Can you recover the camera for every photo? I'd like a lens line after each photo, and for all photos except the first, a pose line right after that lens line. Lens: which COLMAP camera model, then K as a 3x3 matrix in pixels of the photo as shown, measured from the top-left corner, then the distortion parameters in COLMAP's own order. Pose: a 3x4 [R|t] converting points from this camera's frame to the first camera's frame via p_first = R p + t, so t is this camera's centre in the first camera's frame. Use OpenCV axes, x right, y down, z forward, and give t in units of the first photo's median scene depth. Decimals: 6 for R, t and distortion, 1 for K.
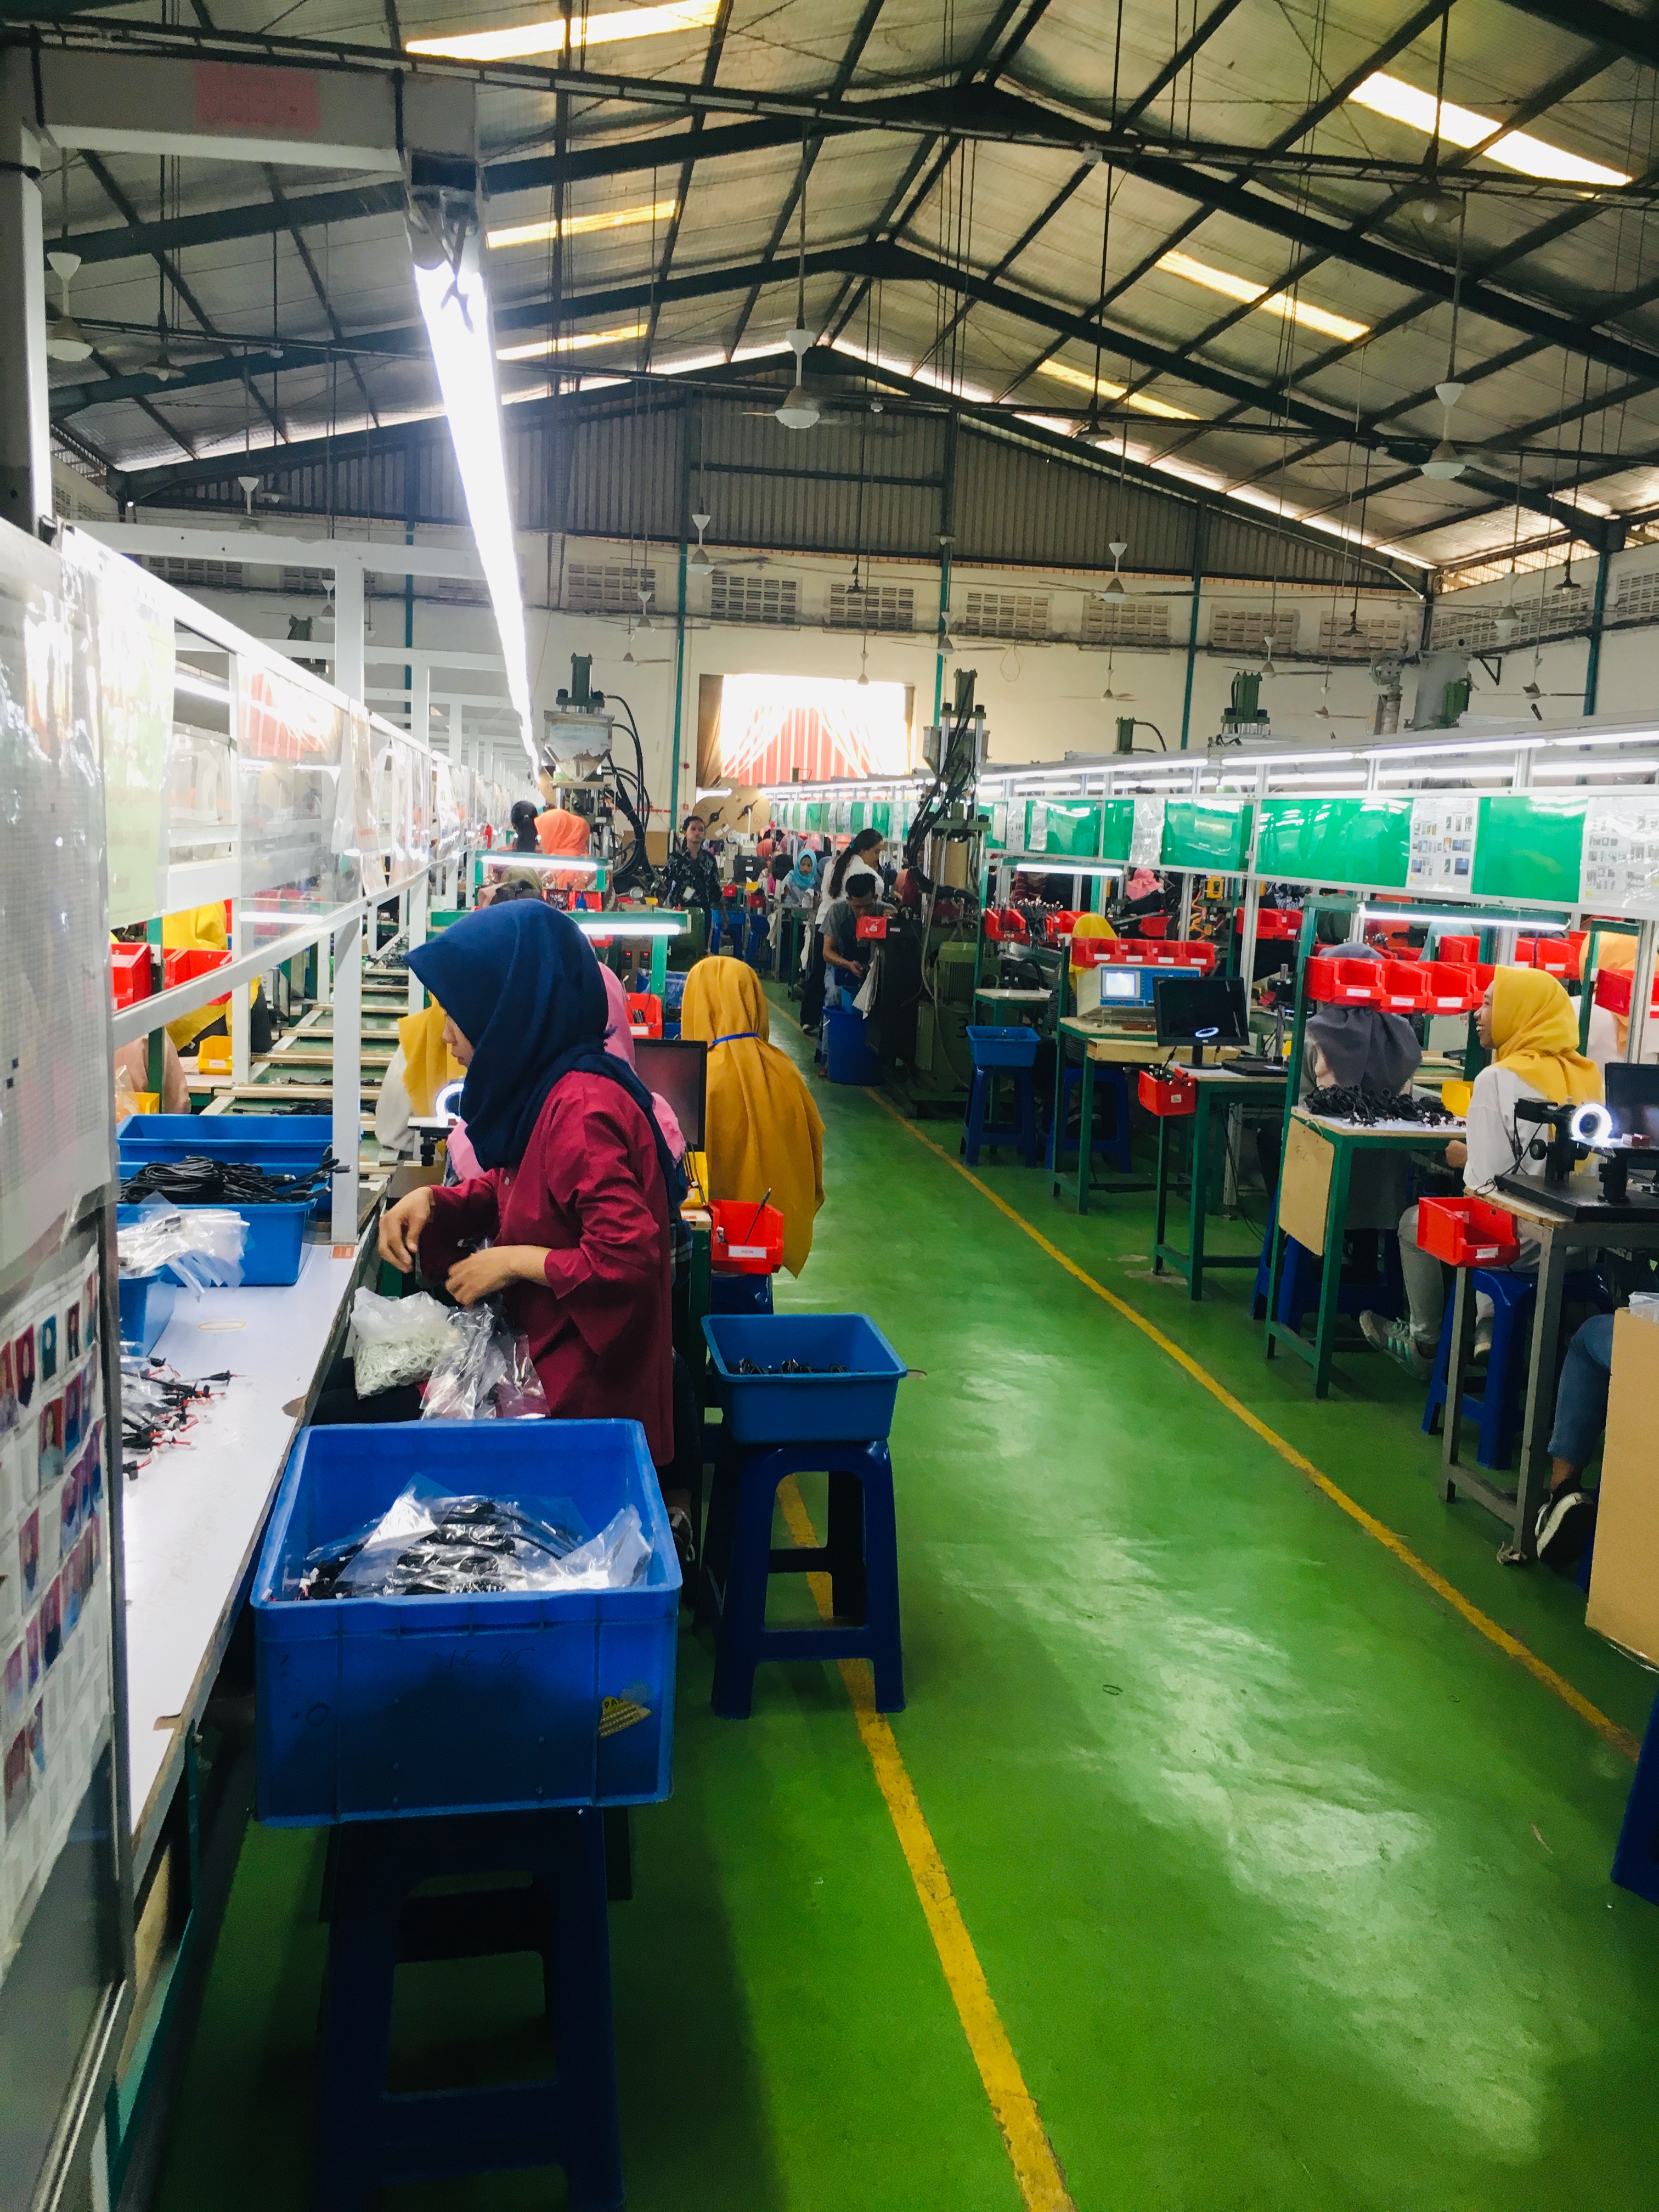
lens RADIAL K [[1919.2, 0, 836.0], [0, 1919.2, 1105.5], [0, 0, 1]] dist [0.094404, -0.103622]
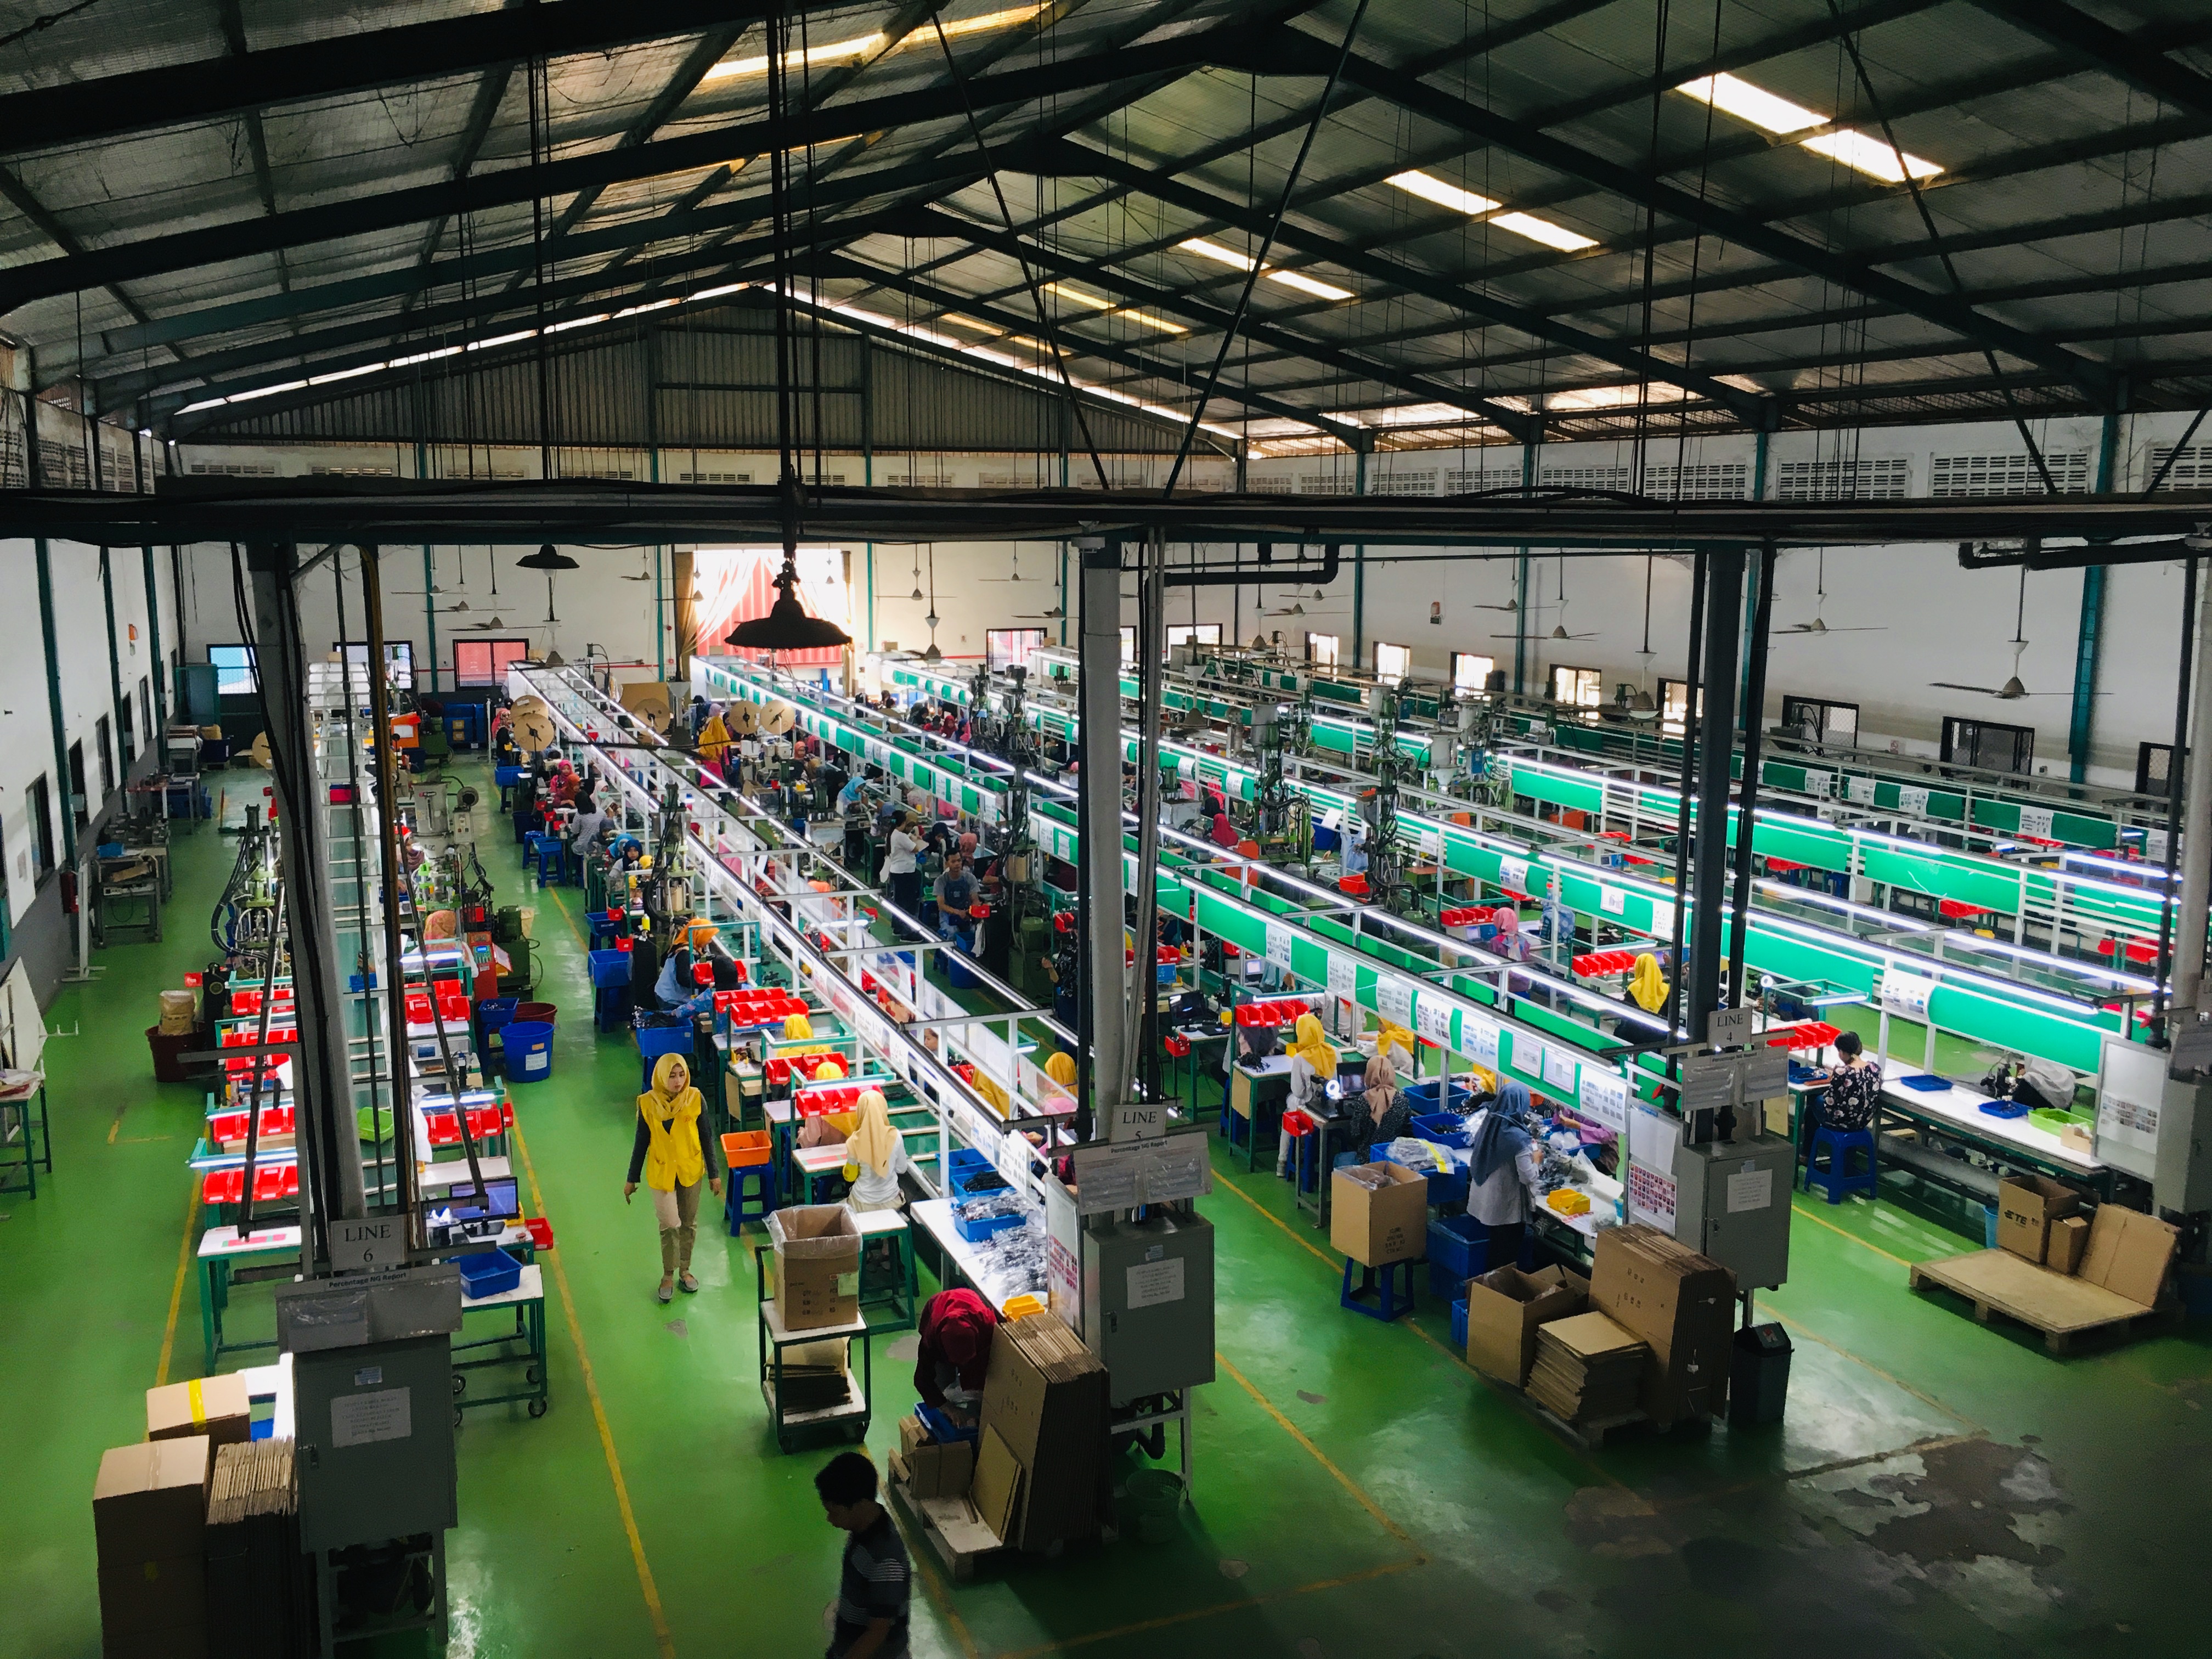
lens RADIAL K [[1919.2, 0, 1112.6], [0, 1919.2, 837.6], [0, 0, 1]] dist [0.094404, -0.103622]
pose [[0.973375, -0.079561, 0.214966, -0.087582], [0.073146, 0.996610, 0.037646, -0.078741], [-0.217232, -0.020920, 0.975896, -0.287527]]
